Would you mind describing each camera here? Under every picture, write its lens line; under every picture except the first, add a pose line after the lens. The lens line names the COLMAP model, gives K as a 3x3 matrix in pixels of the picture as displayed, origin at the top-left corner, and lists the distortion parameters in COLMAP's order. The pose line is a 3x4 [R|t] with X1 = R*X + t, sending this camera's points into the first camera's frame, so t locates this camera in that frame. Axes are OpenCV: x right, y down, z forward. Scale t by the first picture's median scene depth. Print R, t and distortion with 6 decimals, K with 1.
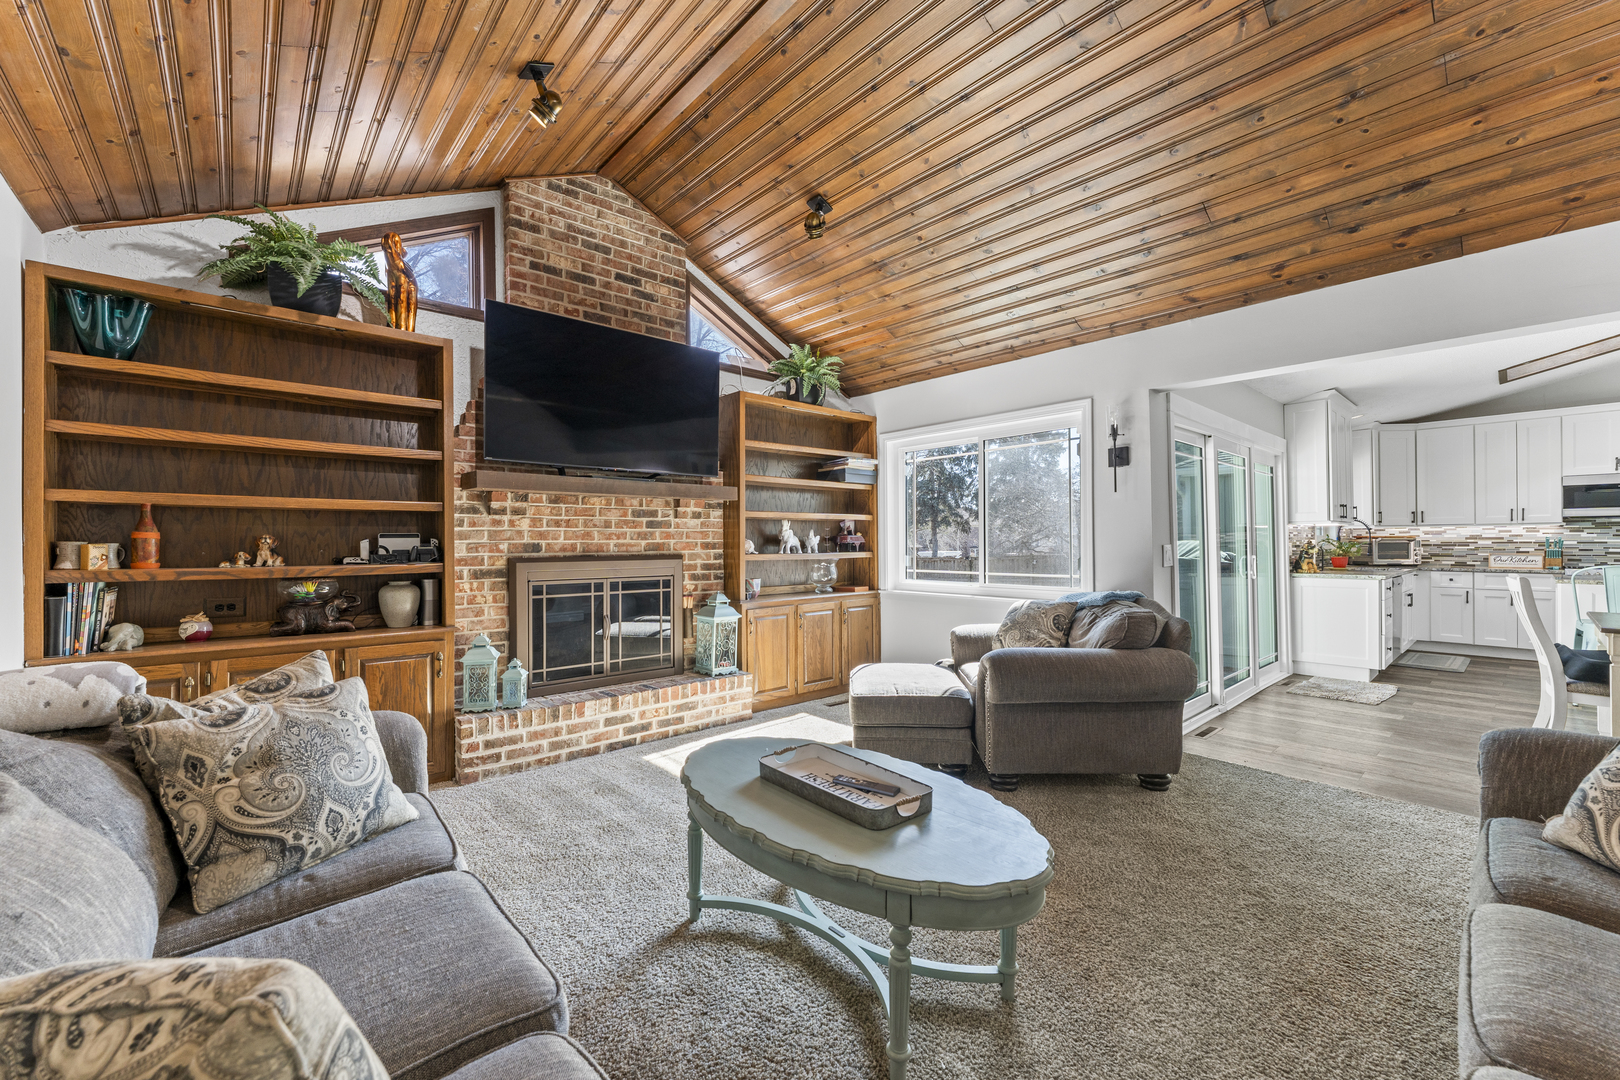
lens RADIAL K [[646.8, 0, 817.2], [0, 646.8, 542.6], [0, 0, 1]] dist [-0.001837, -0.000355]
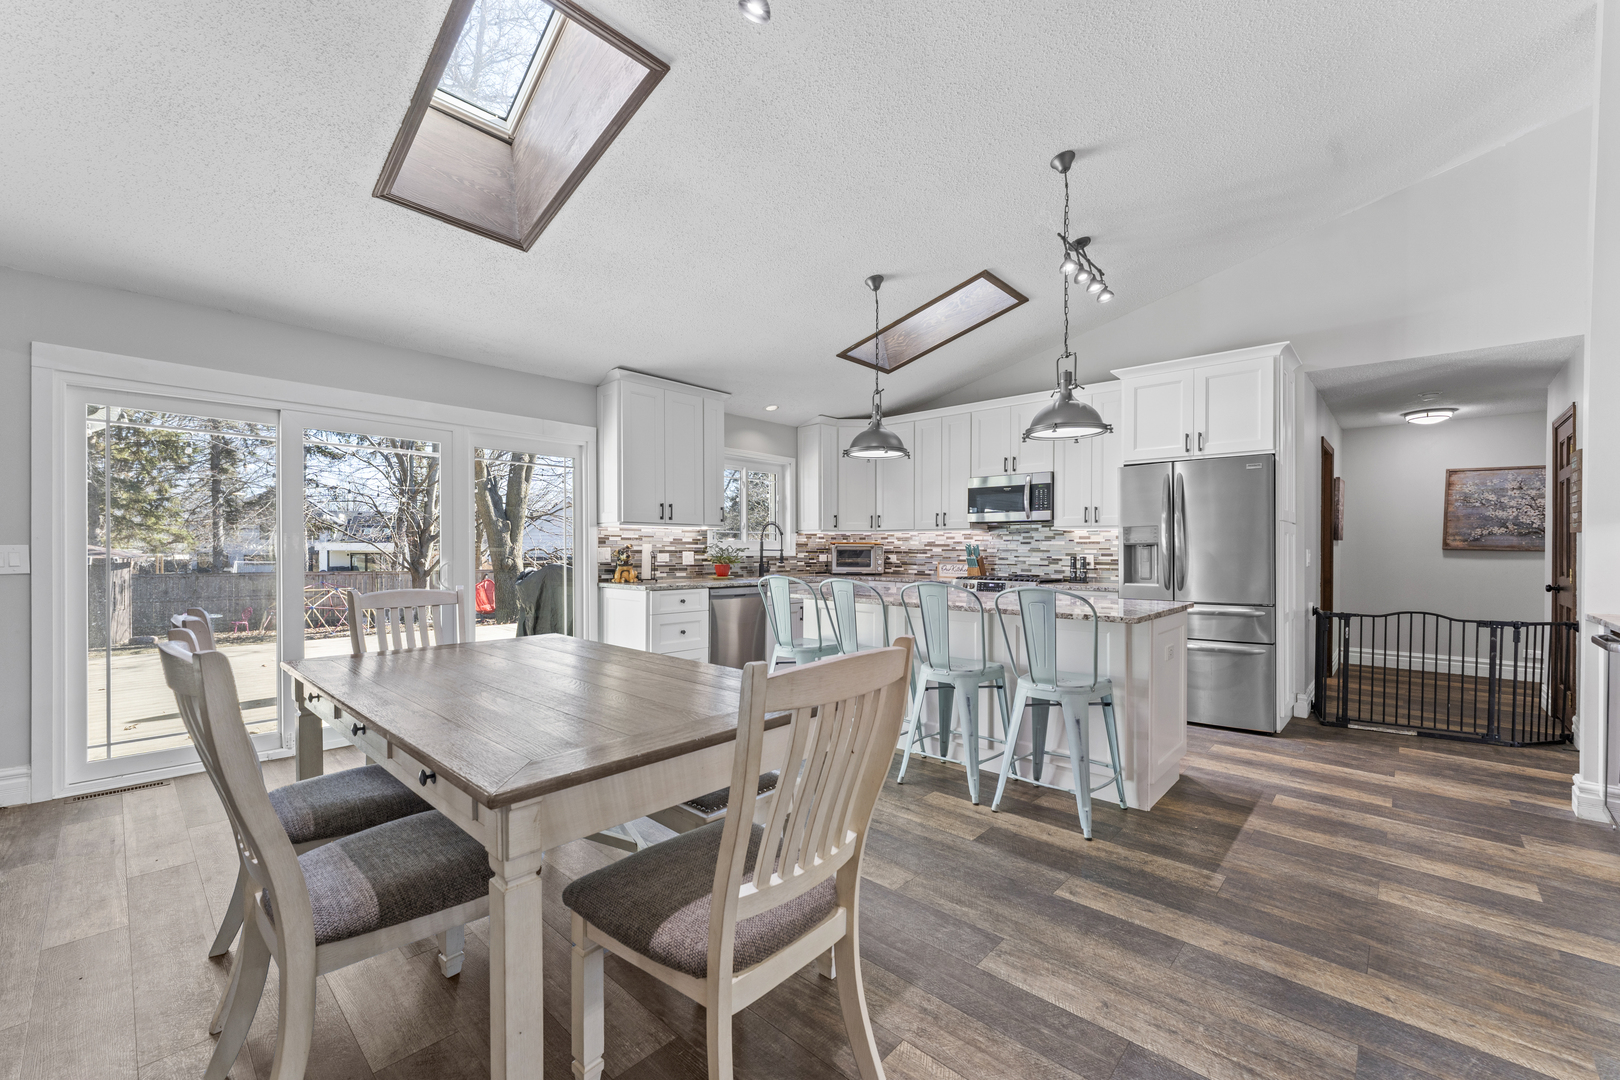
lens RADIAL K [[646.8, 0, 802.8], [0, 646.8, 555.1], [0, 0, 1]] dist [-0.001837, -0.000355]
pose [[0.996170, 0.007715, 0.087092, 1.338033], [-0.008749, 0.999896, 0.011501, -0.002771], [-0.086994, -0.012219, 0.996134, 0.177429]]
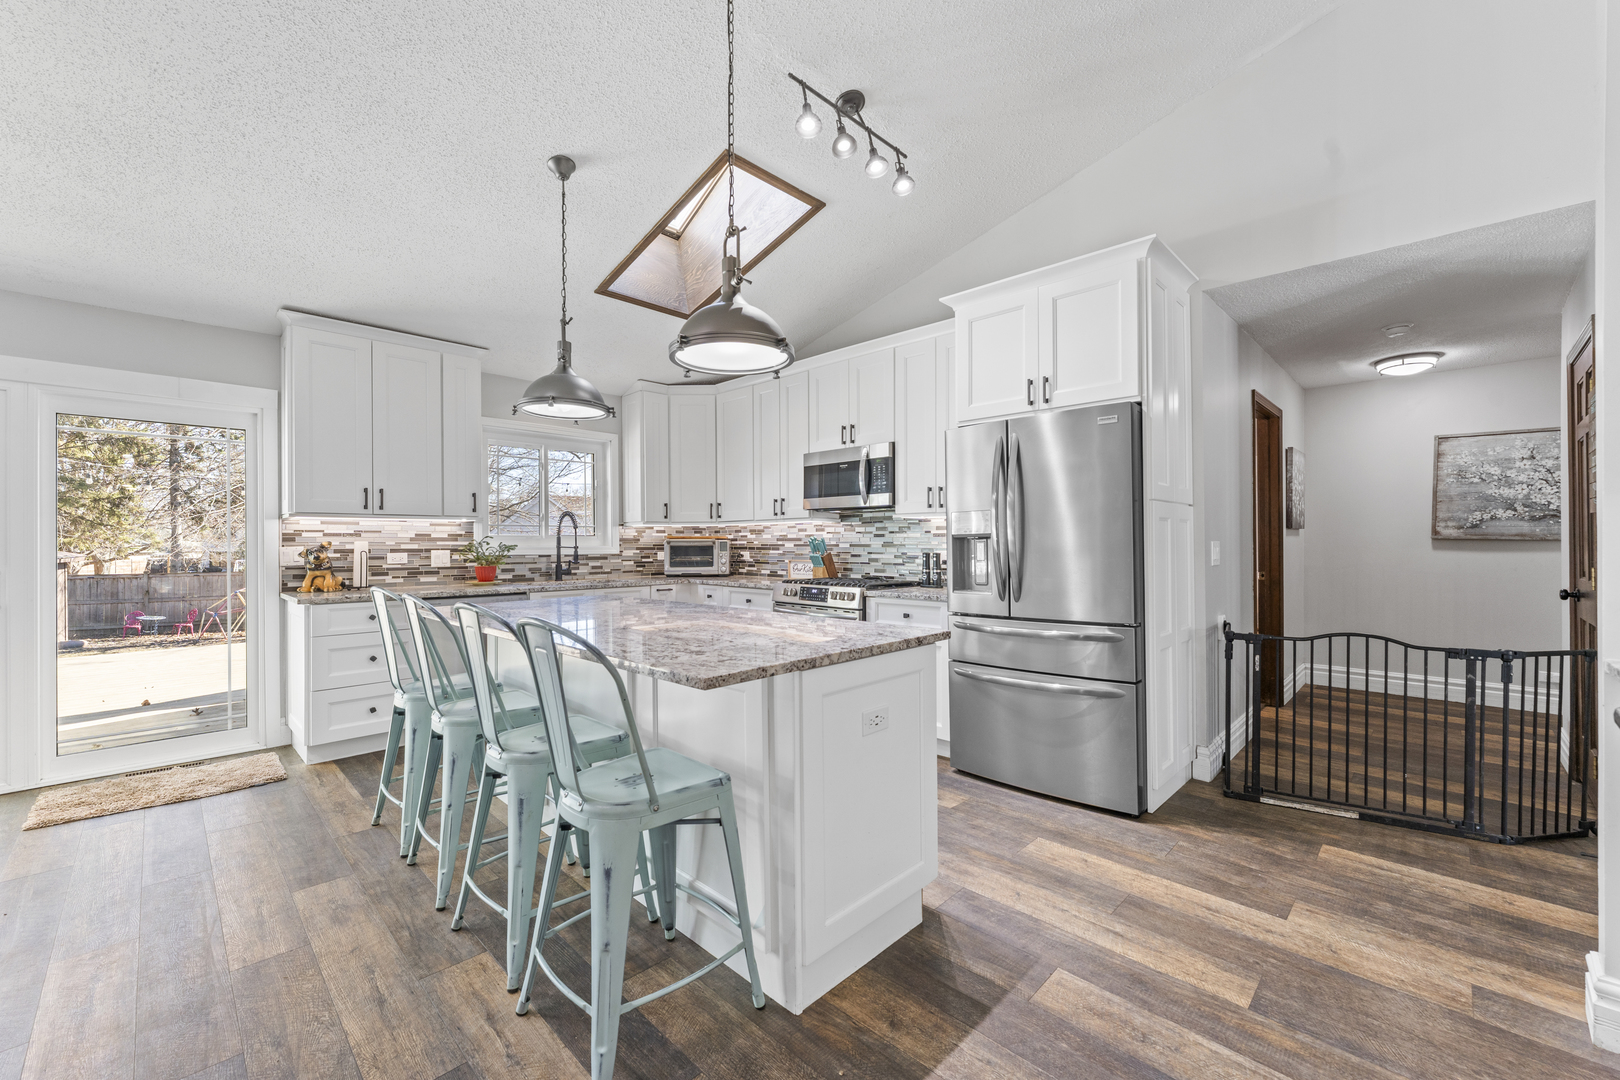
lens RADIAL K [[646.8, 0, 802.8], [0, 646.8, 544.1], [0, 0, 1]] dist [-0.001837, -0.000355]
pose [[0.998338, 0.000246, 0.057637, 1.763252], [-0.000460, 0.999993, 0.003702, -0.006857], [-0.057636, -0.003723, 0.998331, 0.455319]]
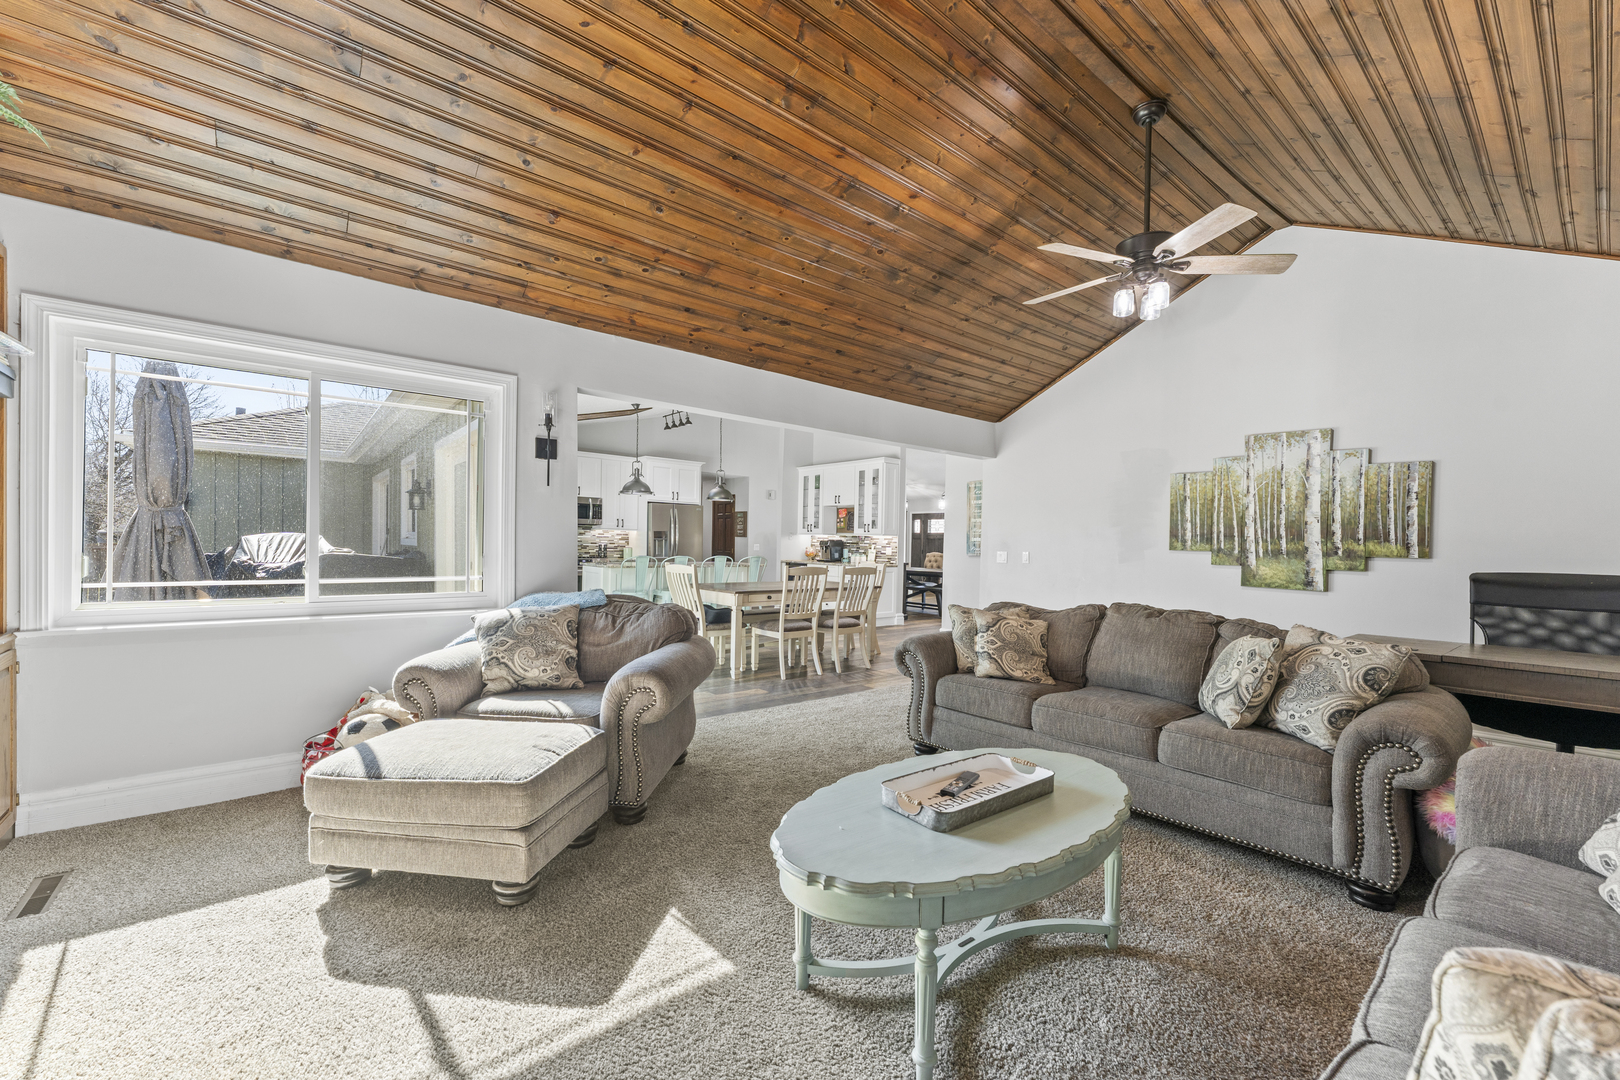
lens RADIAL K [[646.8, 0, 810.3], [0, 646.8, 547.9], [0, 0, 1]] dist [-0.001837, -0.000355]
pose [[0.048252, -0.001961, 0.998833, -0.436882], [-0.020477, 0.999786, 0.002953, 0.001310], [-0.998625, -0.020596, 0.048202, 0.544458]]
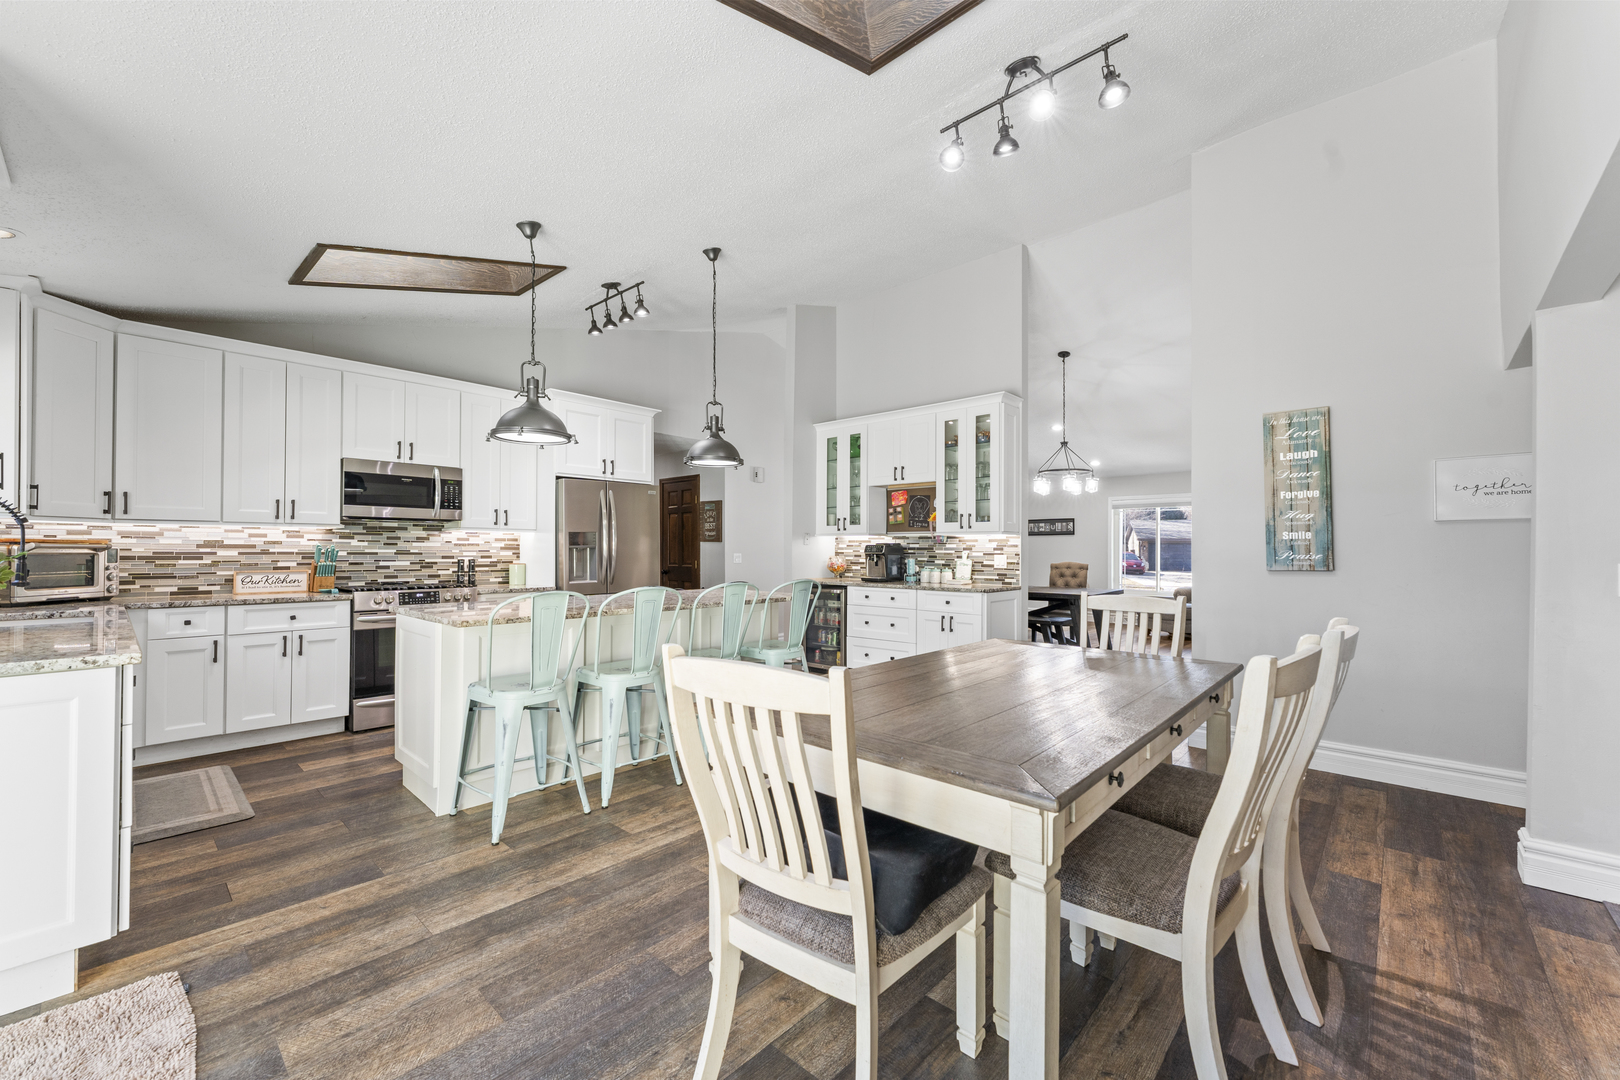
lens RADIAL K [[646.8, 0, 808.0], [0, 646.8, 538.4], [0, 0, 1]] dist [-0.001837, -0.000355]
pose [[-0.087331, 0.023258, 0.995908, 0.679343], [-0.002387, 0.999720, -0.023557, -0.002019], [-0.996176, -0.004435, -0.087251, 0.899940]]
